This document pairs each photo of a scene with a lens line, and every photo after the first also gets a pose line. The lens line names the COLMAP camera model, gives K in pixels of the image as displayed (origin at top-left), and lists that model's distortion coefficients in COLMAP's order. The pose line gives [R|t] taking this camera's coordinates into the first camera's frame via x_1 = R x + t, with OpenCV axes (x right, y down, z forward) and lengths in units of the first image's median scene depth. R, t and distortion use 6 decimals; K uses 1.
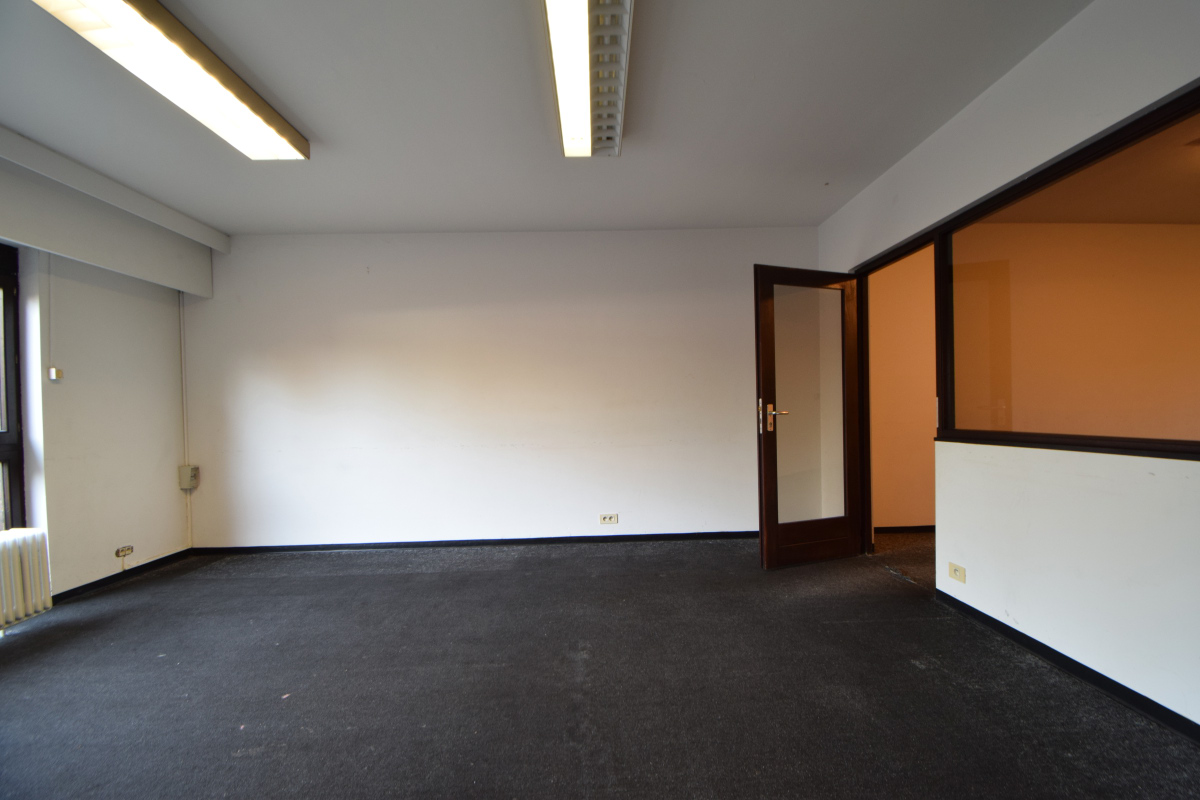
lens RADIAL K [[527.0, 0, 607.4], [0, 527.0, 406.6], [0, 0, 1]] dist [-0.003437, -0.009600]
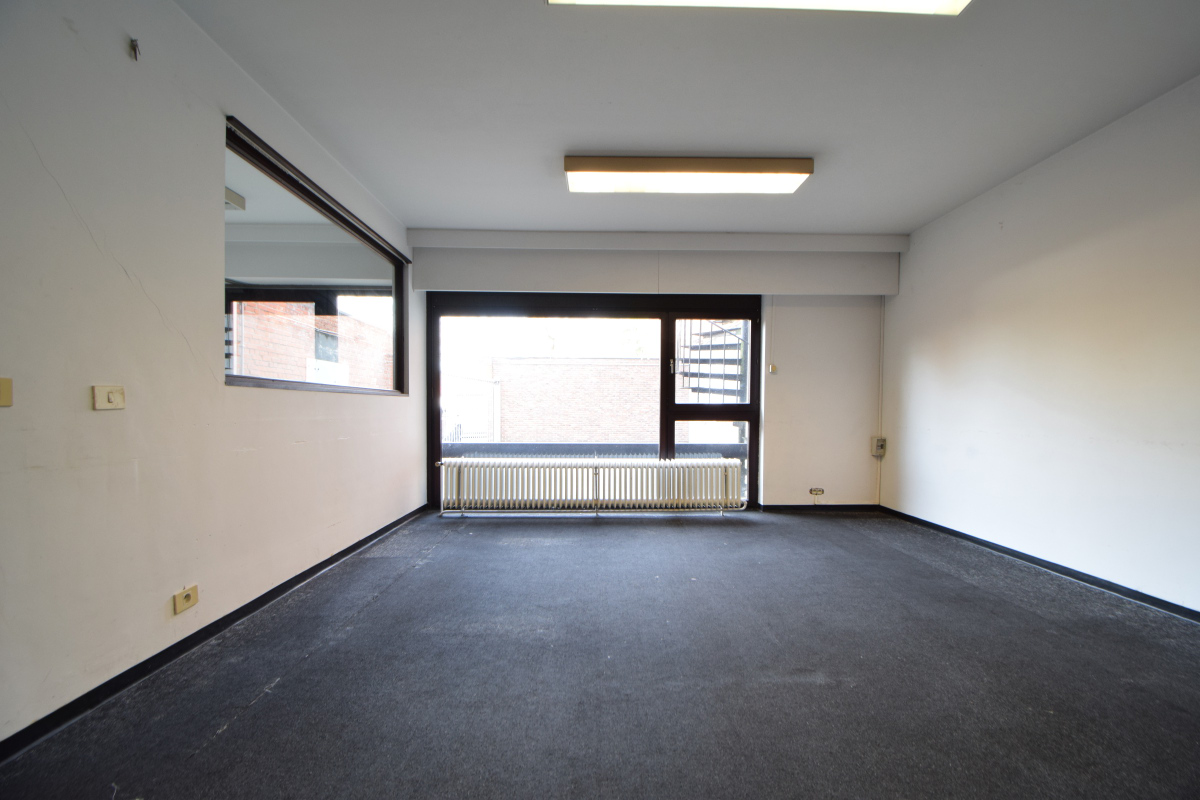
lens RADIAL K [[527.0, 0, 601.6], [0, 527.0, 406.8], [0, 0, 1]] dist [-0.003437, -0.009600]
pose [[-0.020051, 0.016783, -0.999658, 0.495378], [0.003467, 0.999854, 0.016717, 0.022572], [0.999793, -0.003130, -0.020106, 0.437310]]
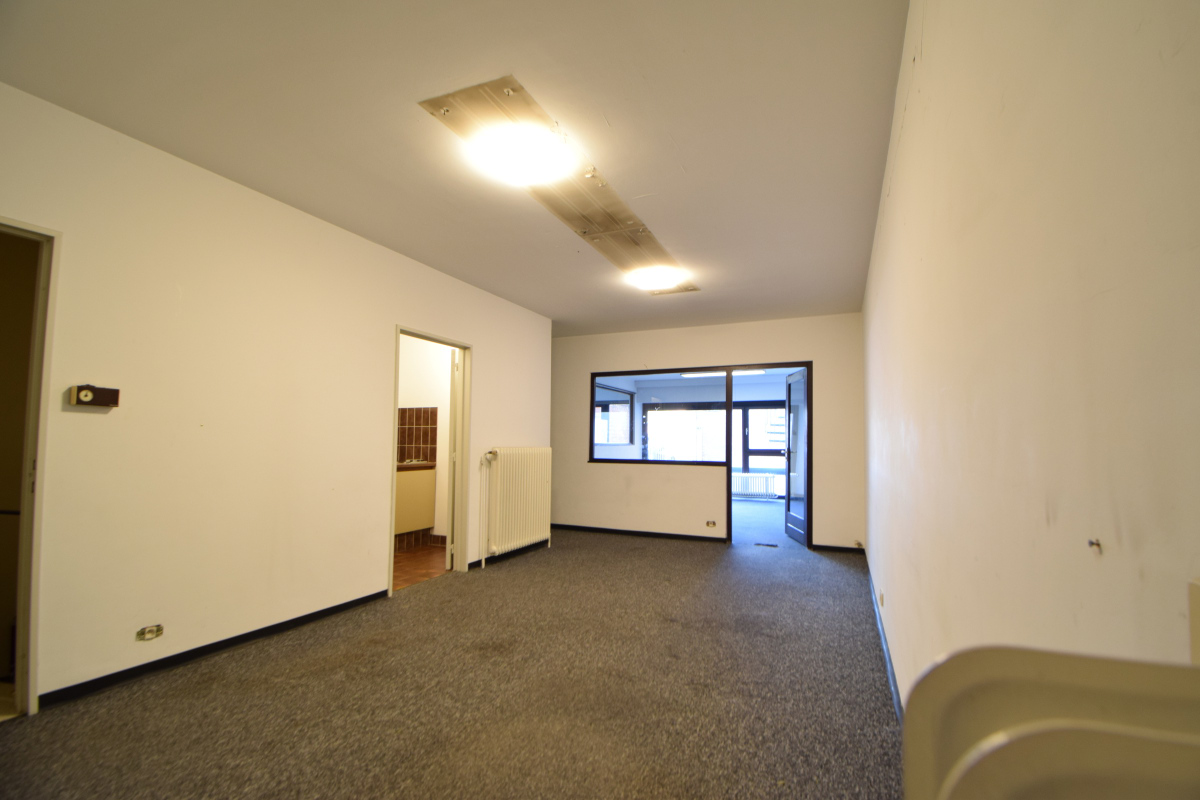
lens RADIAL K [[527.0, 0, 601.1], [0, 527.0, 410.0], [0, 0, 1]] dist [-0.003437, -0.009600]
pose [[-0.436963, -0.038292, -0.898664, 2.316227], [-0.001855, 0.999130, -0.041671, -0.061504], [0.899477, -0.016542, -0.436654, 1.206726]]
